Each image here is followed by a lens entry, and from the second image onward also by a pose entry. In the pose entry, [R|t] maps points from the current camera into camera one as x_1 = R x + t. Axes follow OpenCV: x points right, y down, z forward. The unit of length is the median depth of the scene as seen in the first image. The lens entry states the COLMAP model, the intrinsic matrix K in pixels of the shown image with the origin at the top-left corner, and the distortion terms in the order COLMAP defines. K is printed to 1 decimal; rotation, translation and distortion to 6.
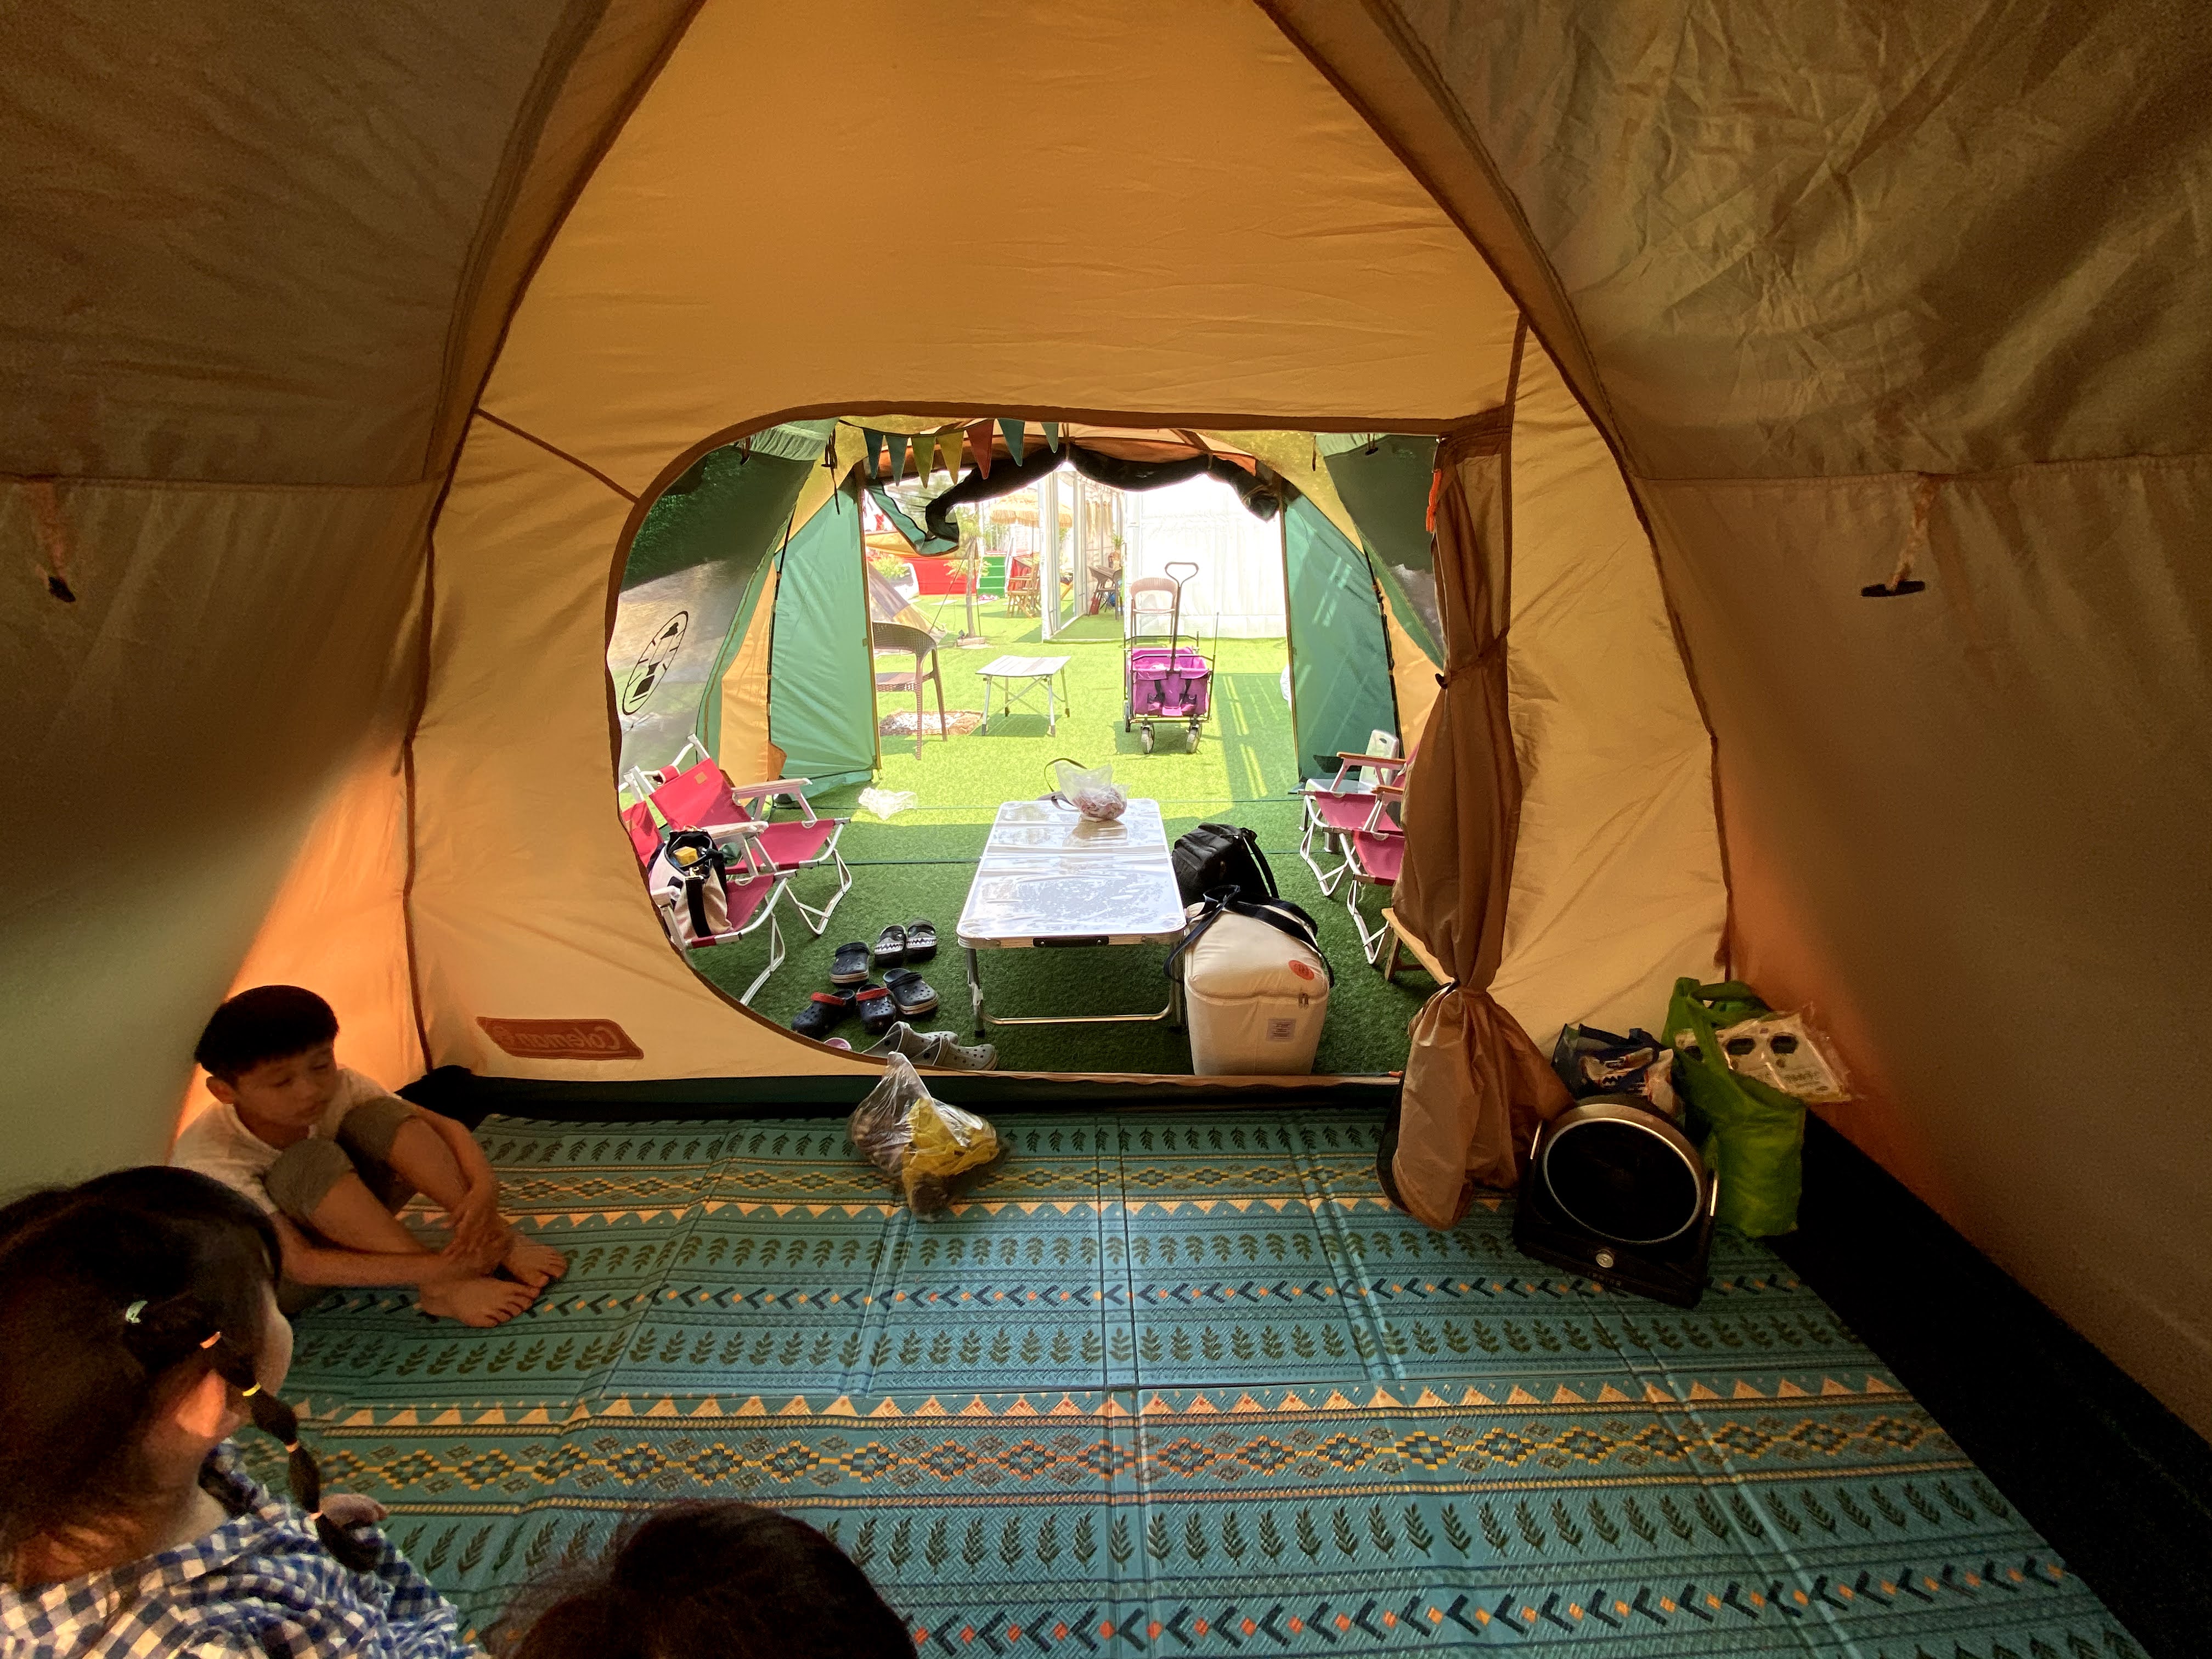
lens RADIAL K [[906.0, 0, 1094.0], [0, 906.0, 829.6], [0, 0, 1]] dist [0.059648, -0.042882]
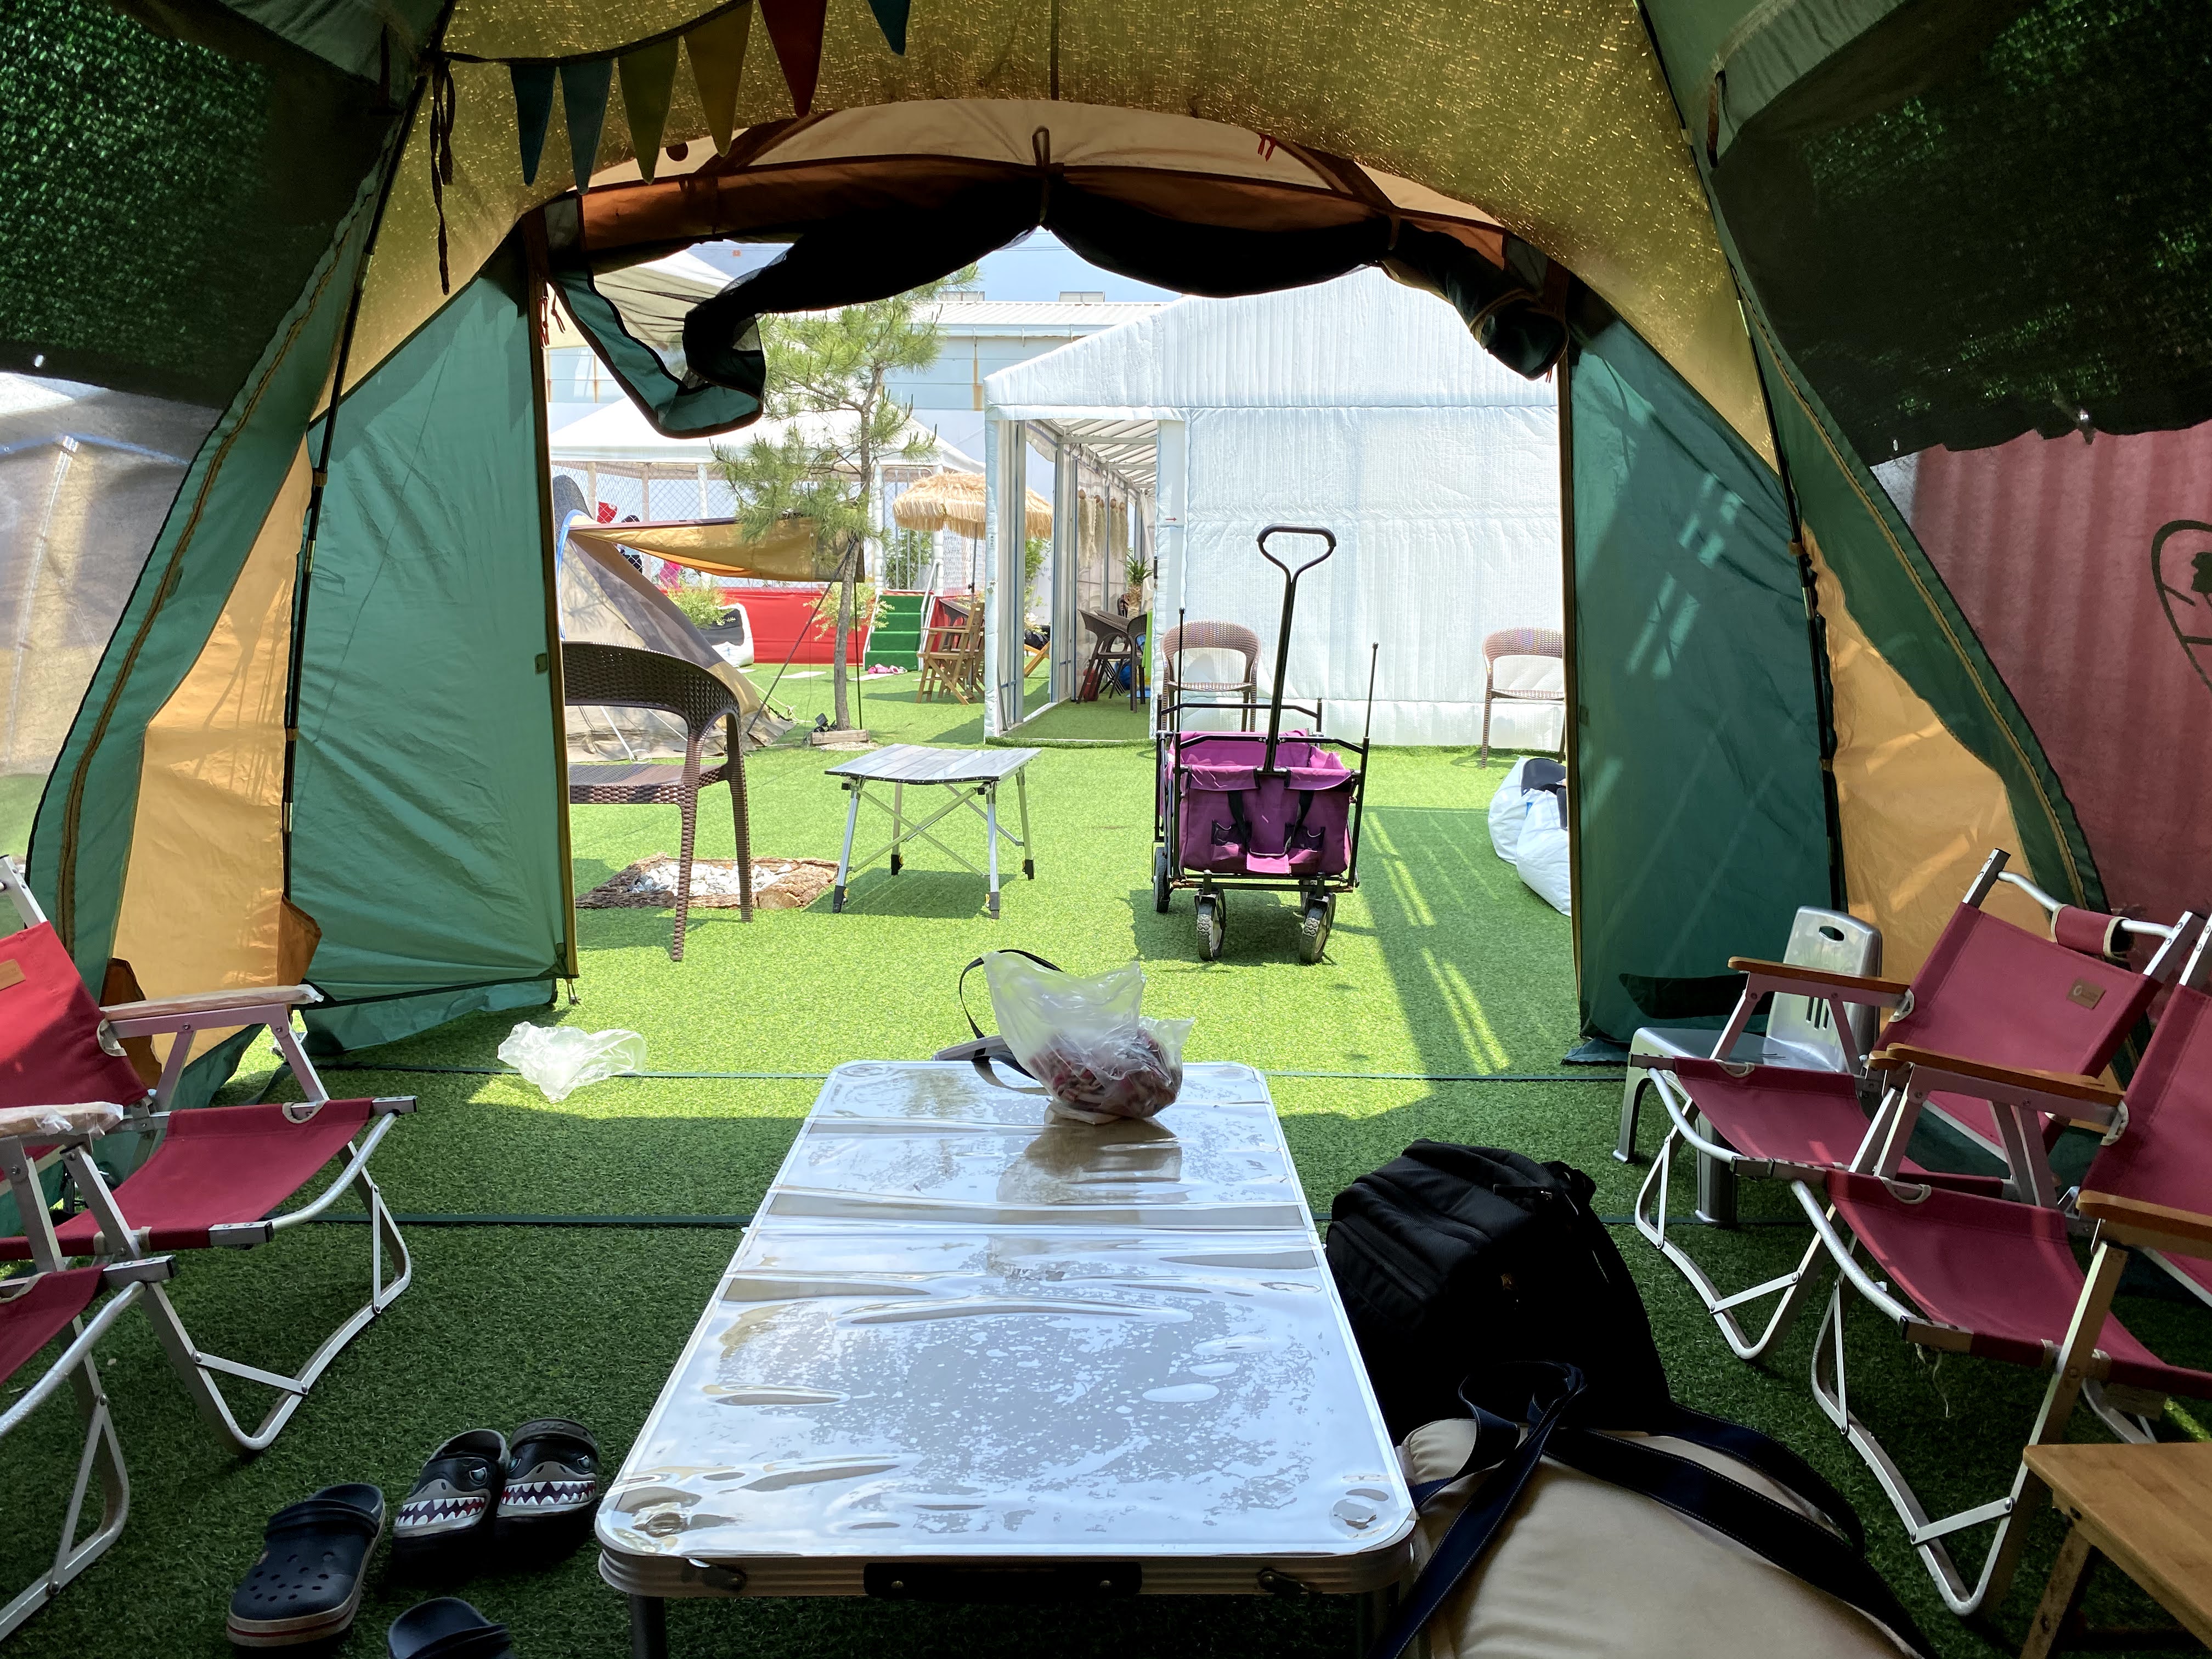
lens RADIAL K [[1682.7, 0, 1078.8], [0, 1682.7, 800.1], [0, 0, 1]] dist [0.096840, -0.161904]
pose [[0.999645, 0.026506, -0.002842, -0.003983], [-0.026565, 0.981550, -0.189350, -0.006271], [-0.002229, 0.189358, 0.981906, 0.253439]]
